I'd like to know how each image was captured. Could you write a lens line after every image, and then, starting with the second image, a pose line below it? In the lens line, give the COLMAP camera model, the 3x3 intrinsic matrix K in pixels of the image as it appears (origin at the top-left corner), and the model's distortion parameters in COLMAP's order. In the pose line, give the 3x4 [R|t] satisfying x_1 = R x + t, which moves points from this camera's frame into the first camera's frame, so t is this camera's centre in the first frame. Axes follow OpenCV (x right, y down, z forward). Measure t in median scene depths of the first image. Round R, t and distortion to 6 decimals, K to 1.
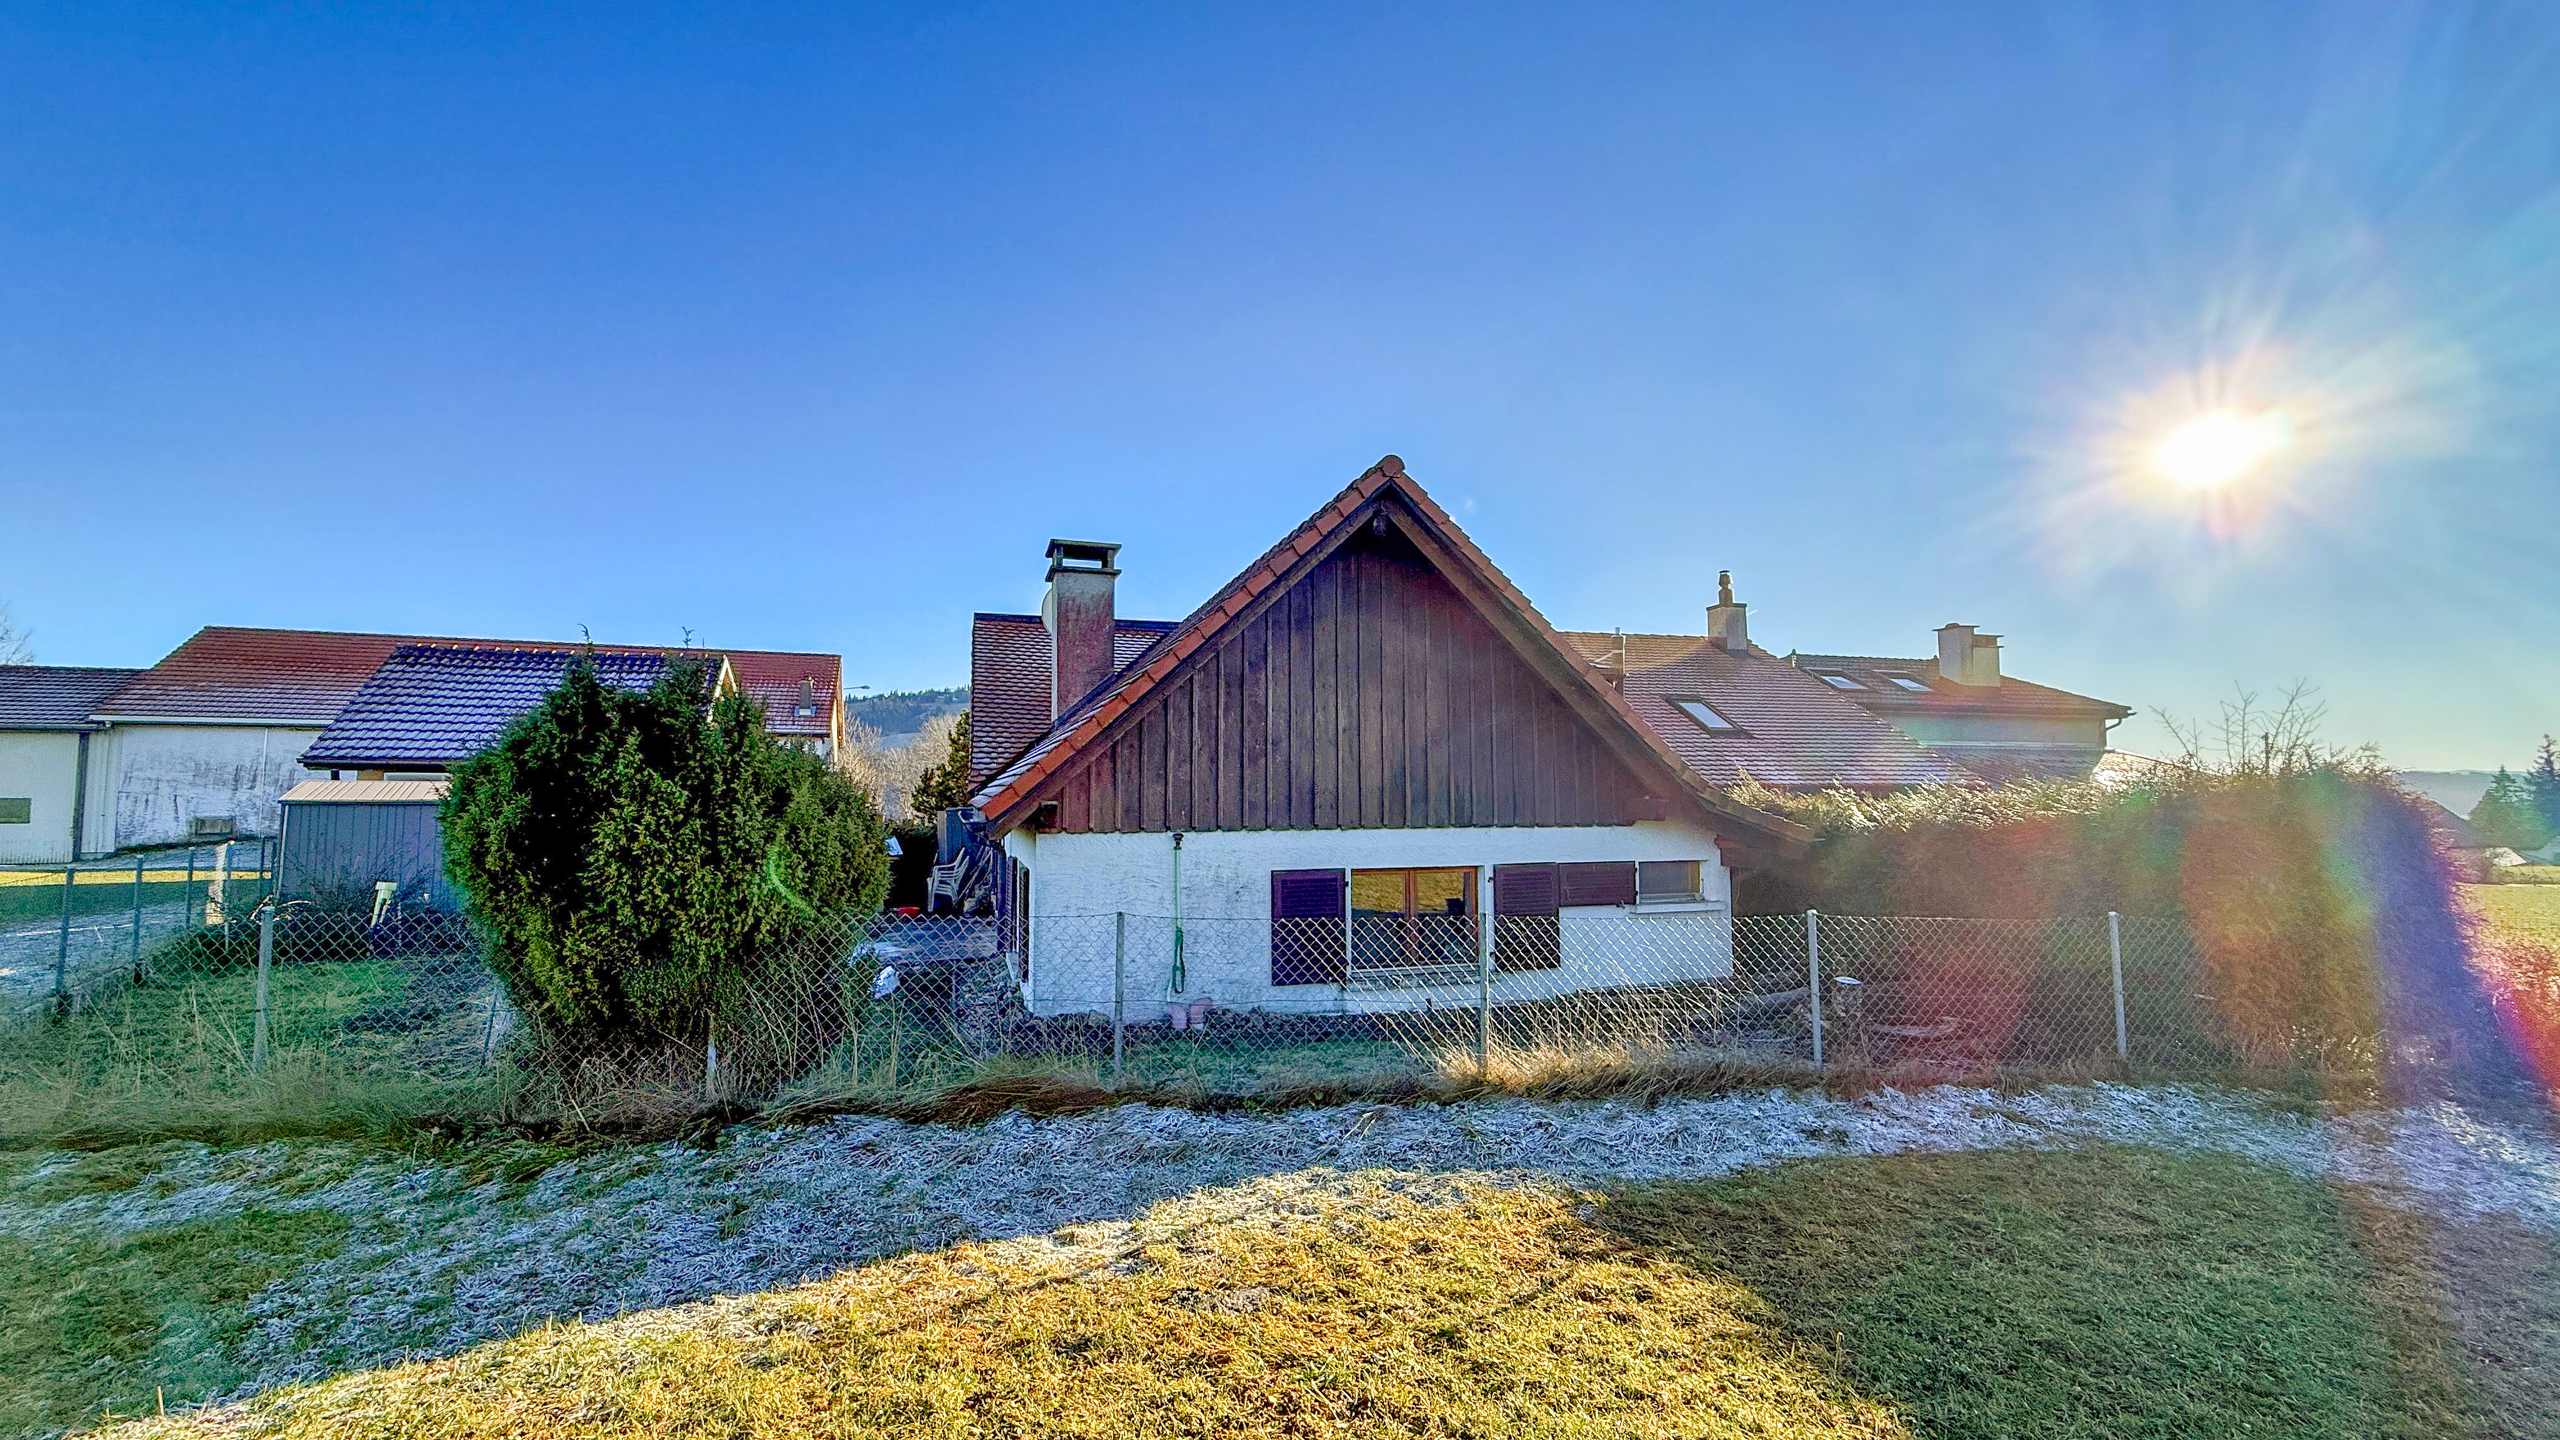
lens RADIAL K [[1023.9, 0, 1280.8], [0, 1023.9, 721.9], [0, 0, 1]] dist [0.002128, 0.000240]
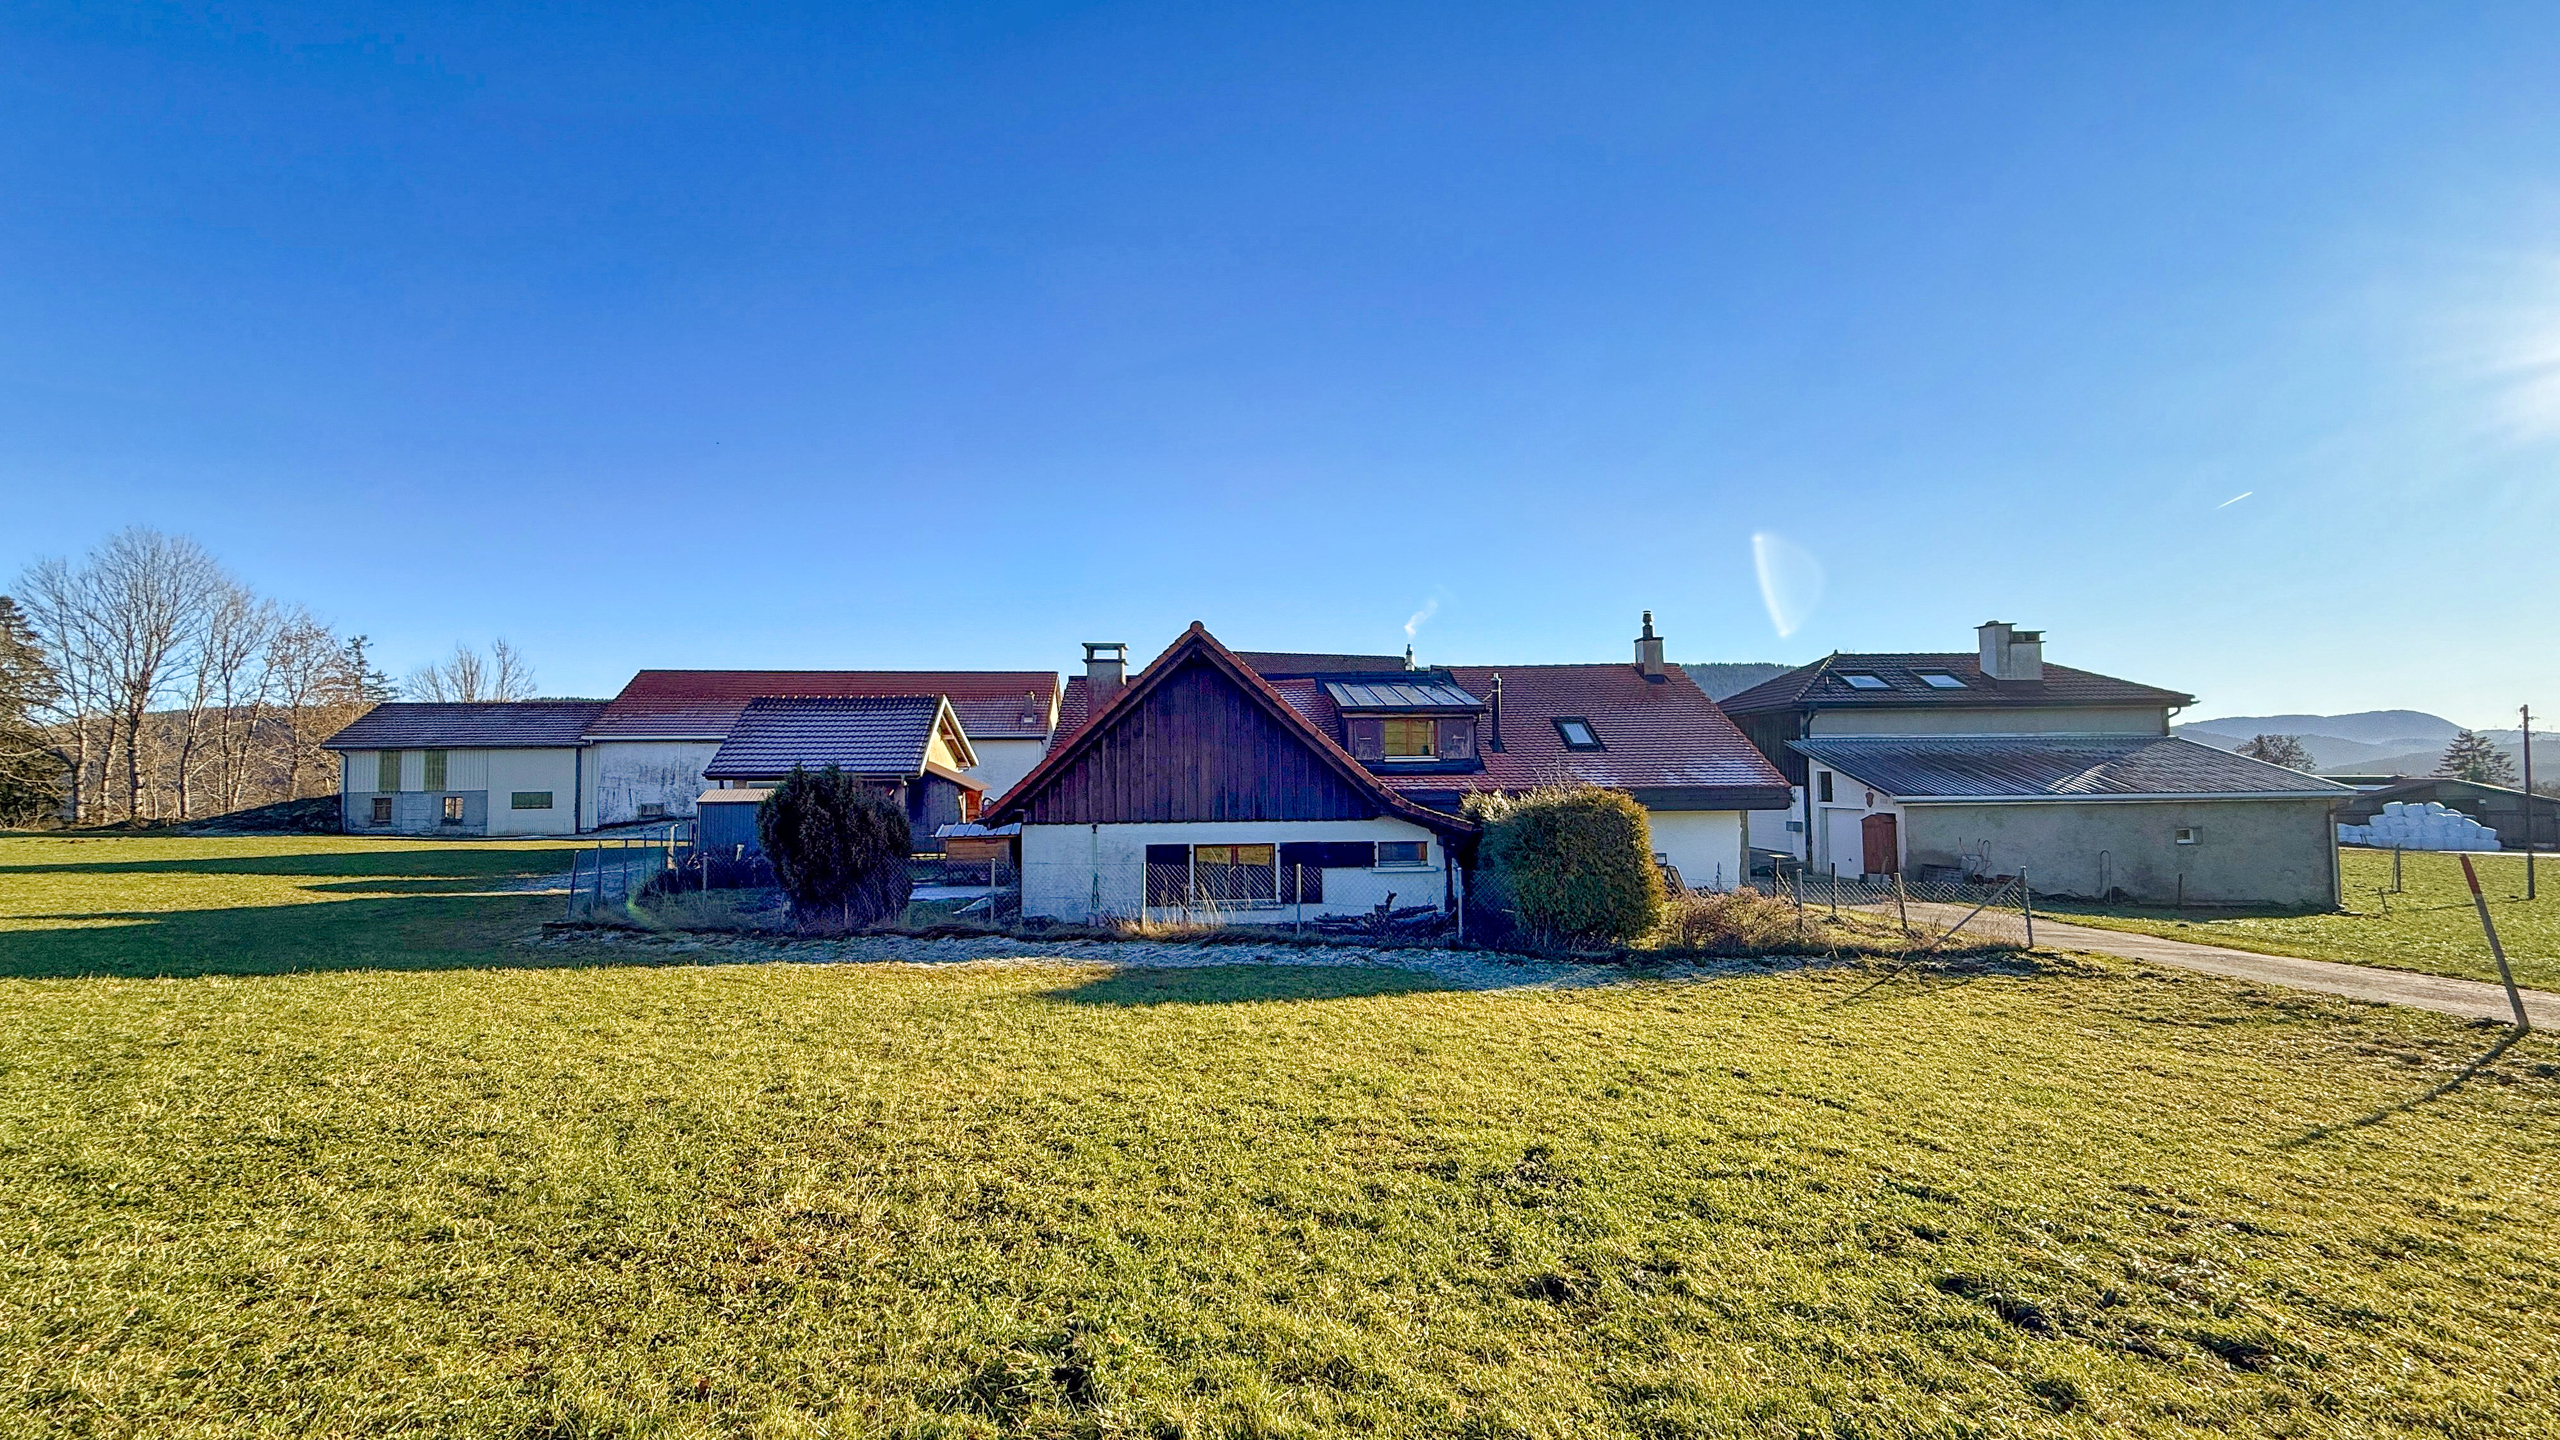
lens RADIAL K [[1023.9, 0, 1279.1], [0, 1023.9, 723.9], [0, 0, 1]] dist [0.002128, 0.000240]
pose [[0.970187, -0.020013, -0.241528, 0.569747], [0.025679, 0.999463, 0.020334, -0.089118], [0.240992, -0.025930, 0.970181, -0.622086]]
